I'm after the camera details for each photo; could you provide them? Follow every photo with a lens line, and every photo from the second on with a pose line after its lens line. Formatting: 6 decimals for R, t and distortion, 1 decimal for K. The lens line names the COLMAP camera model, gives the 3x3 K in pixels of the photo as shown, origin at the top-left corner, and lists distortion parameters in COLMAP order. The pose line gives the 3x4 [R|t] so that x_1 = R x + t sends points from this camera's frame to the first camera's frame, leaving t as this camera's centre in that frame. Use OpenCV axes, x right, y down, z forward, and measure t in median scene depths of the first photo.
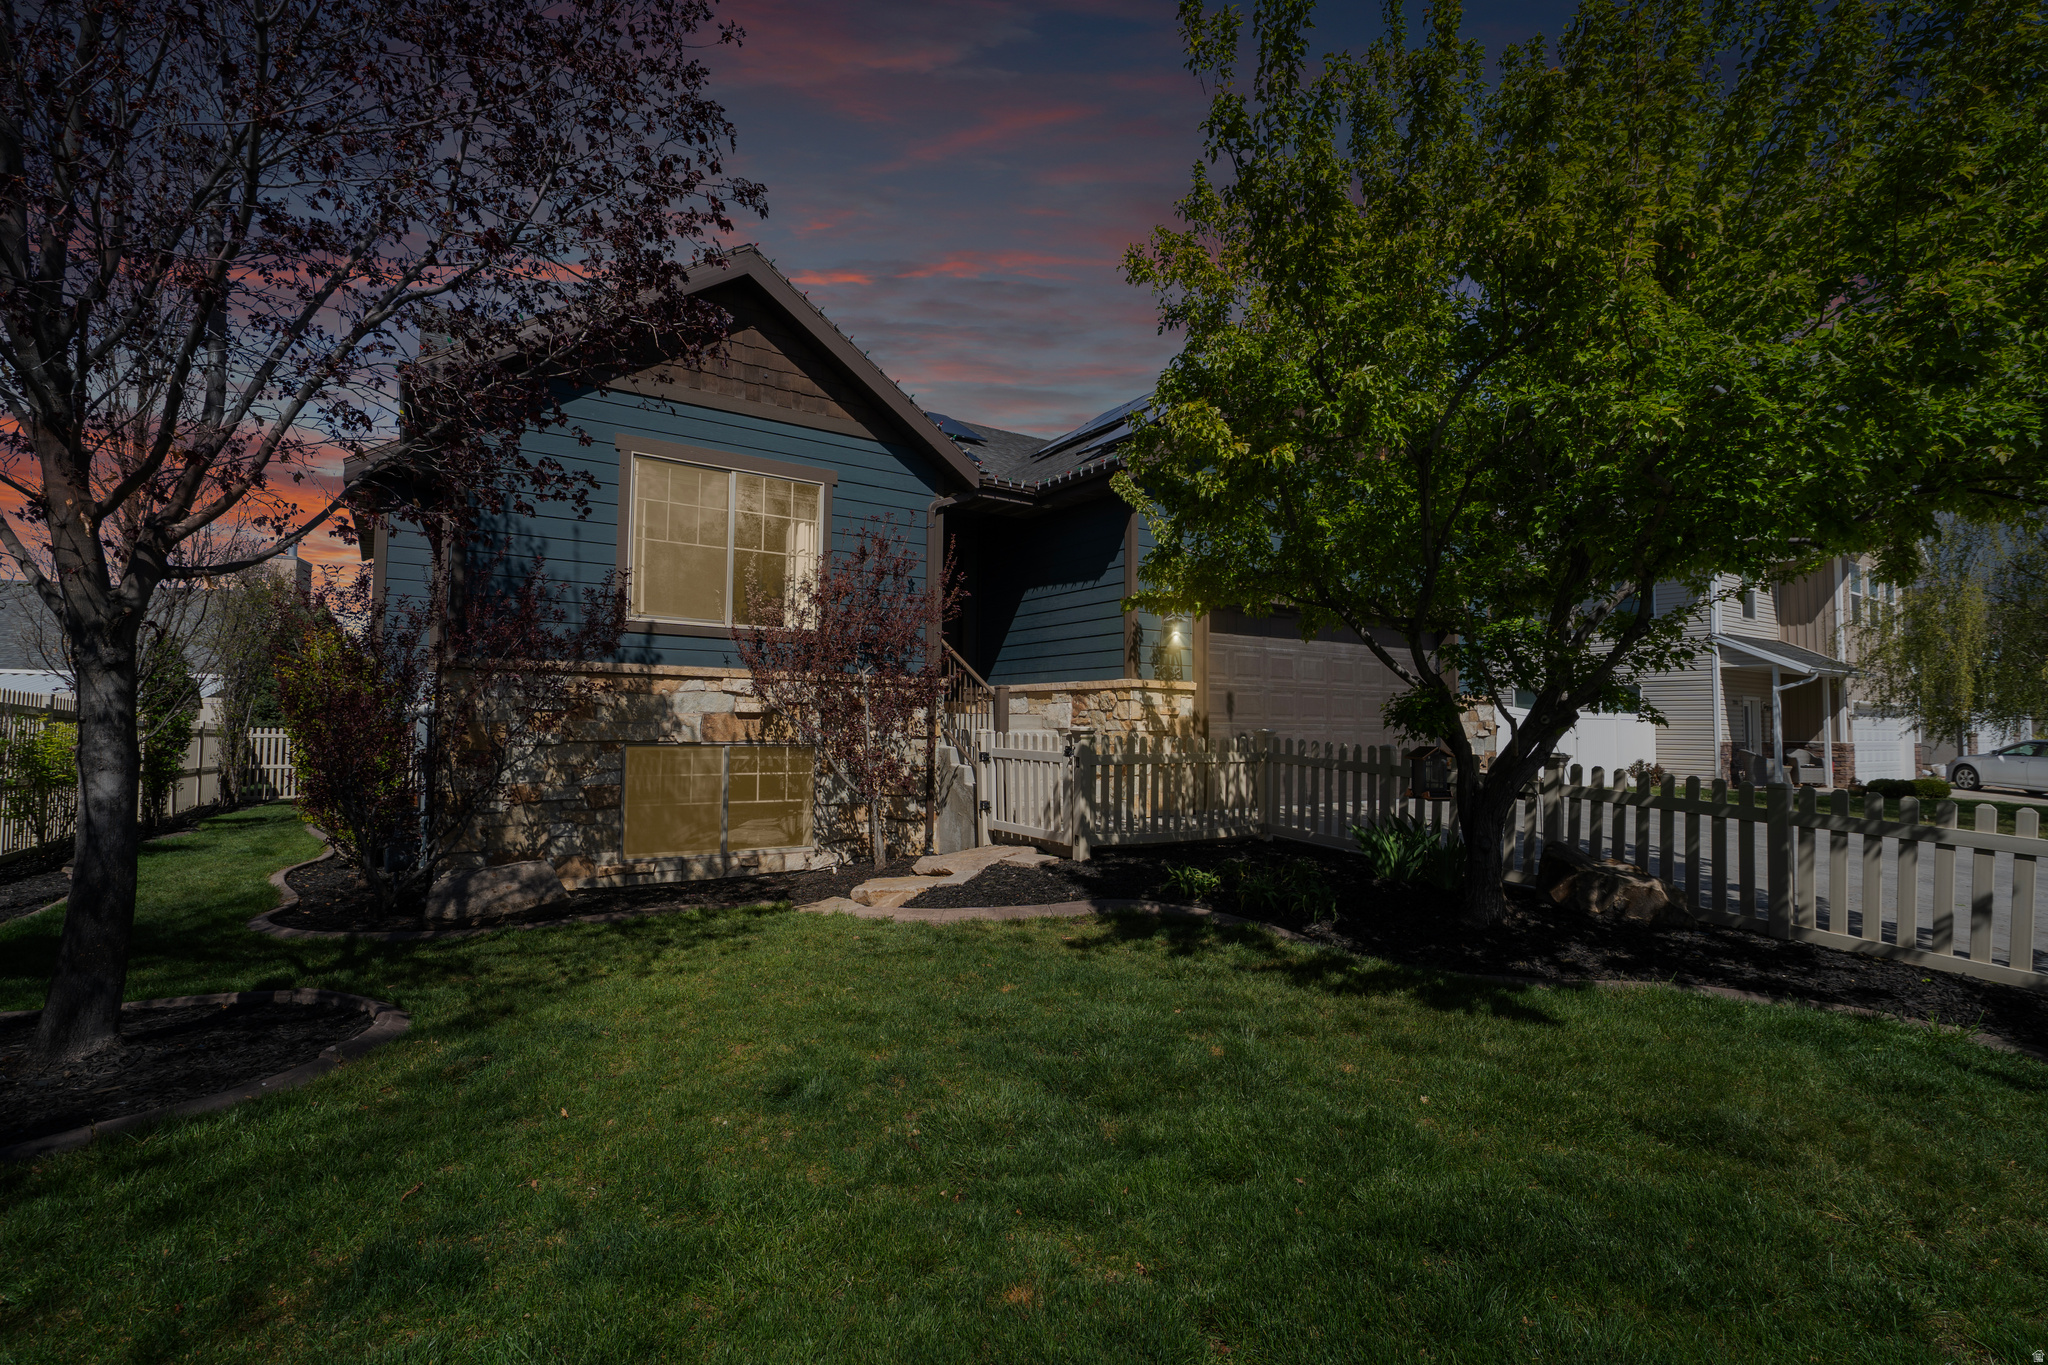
lens RADIAL K [[931.6, 0, 1028.1], [0, 931.6, 687.0], [0, 0, 1]] dist [0.031596, 0.000299]
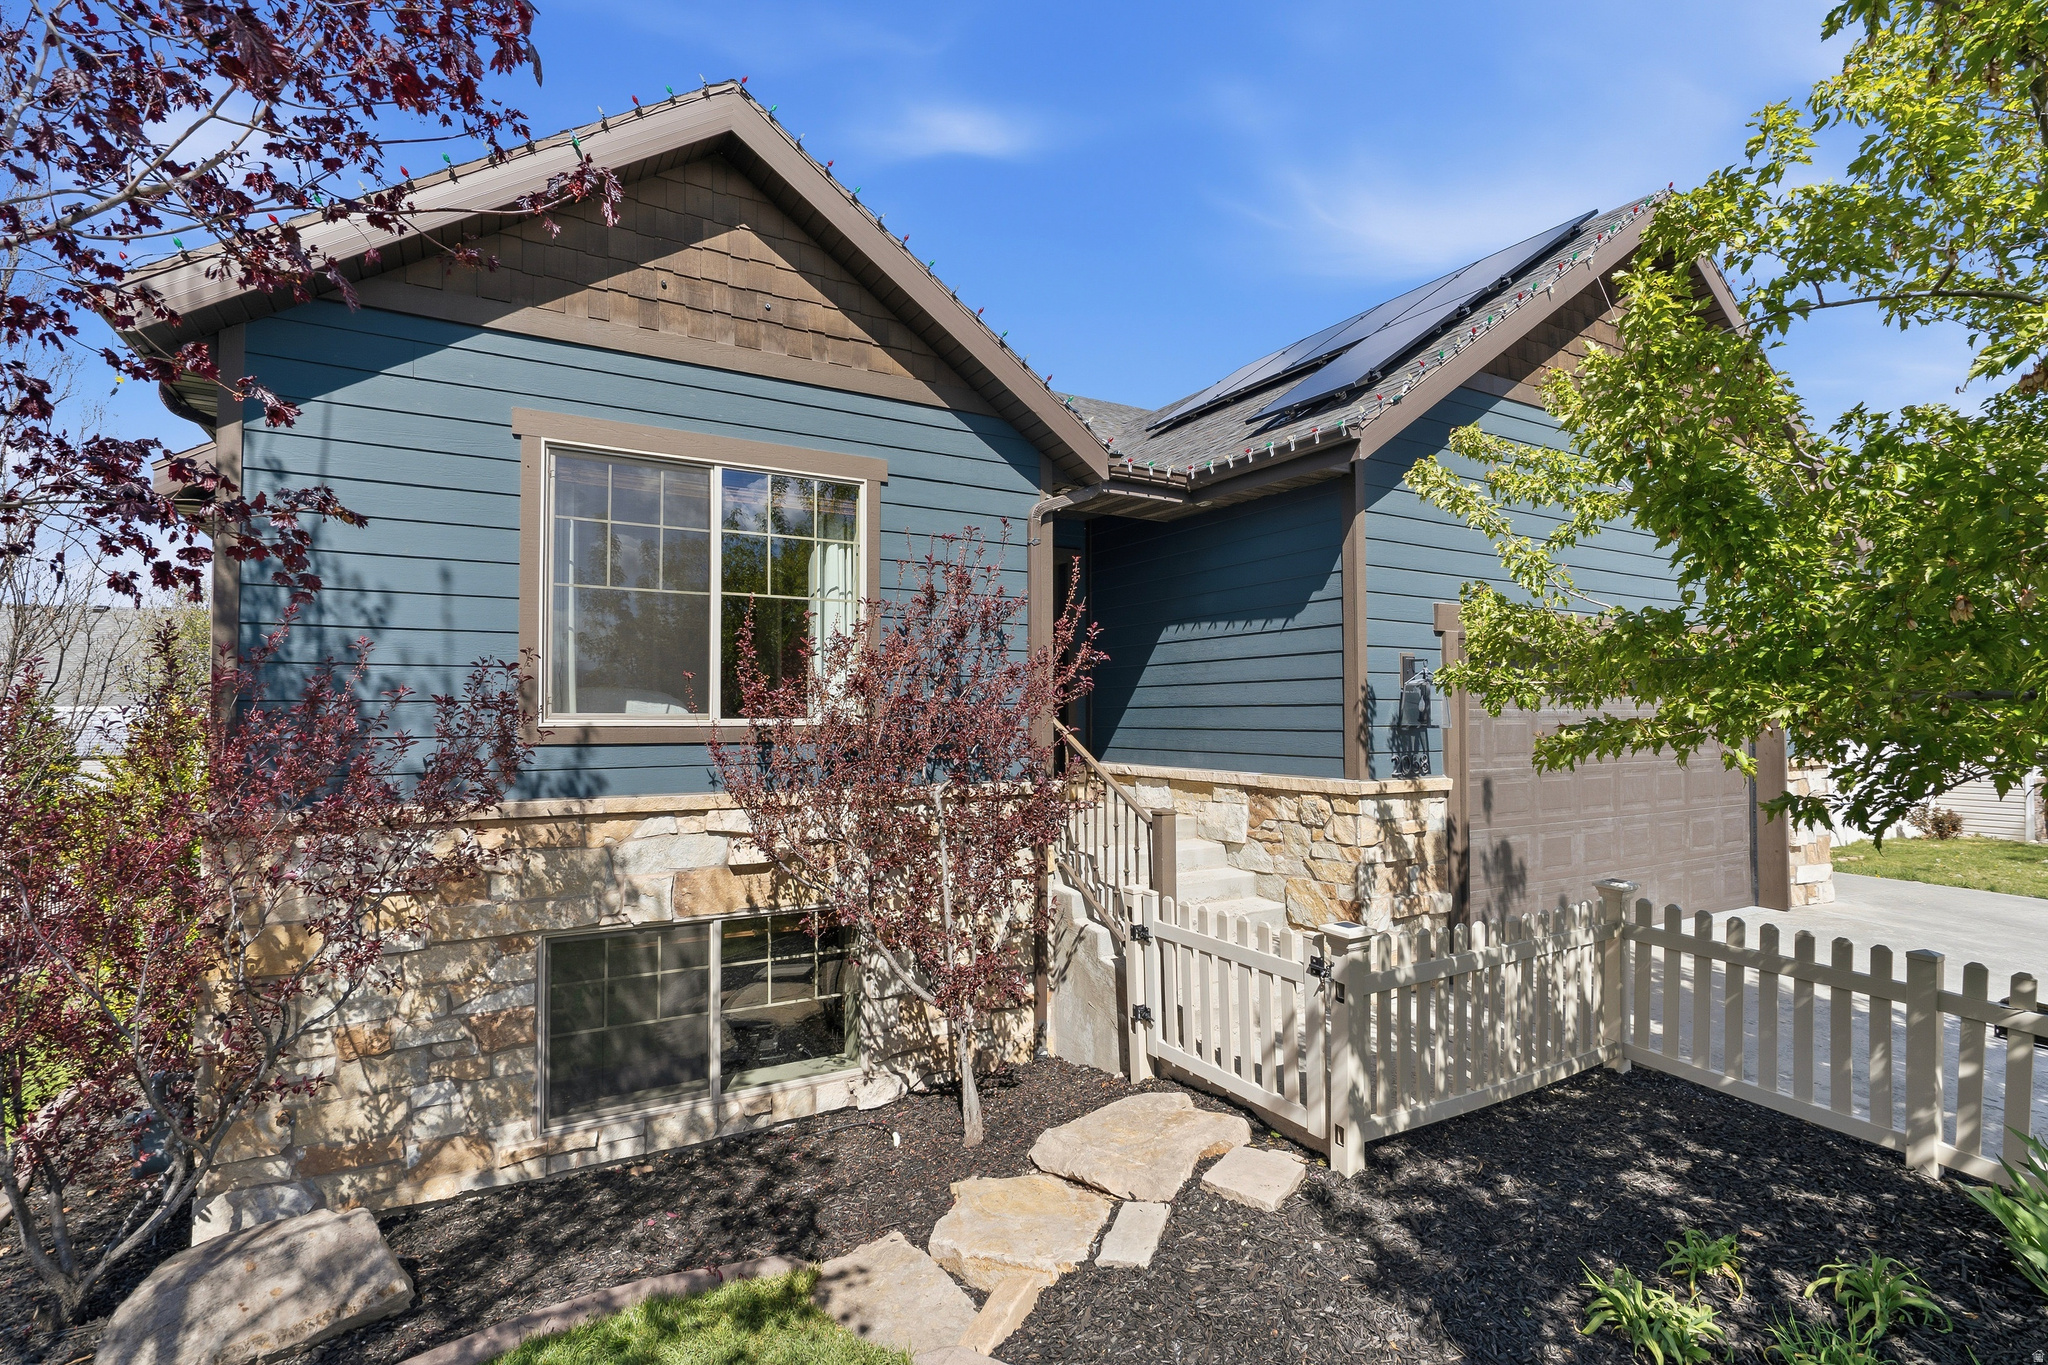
lens RADIAL K [[931.6, 0, 1021.4], [0, 931.6, 695.4], [0, 0, 1]] dist [0.031596, 0.000299]
pose [[0.998156, -0.015341, -0.058723, -0.084494], [0.017027, 0.999454, 0.028317, -0.095151], [0.058257, -0.029264, 0.997873, 0.398525]]
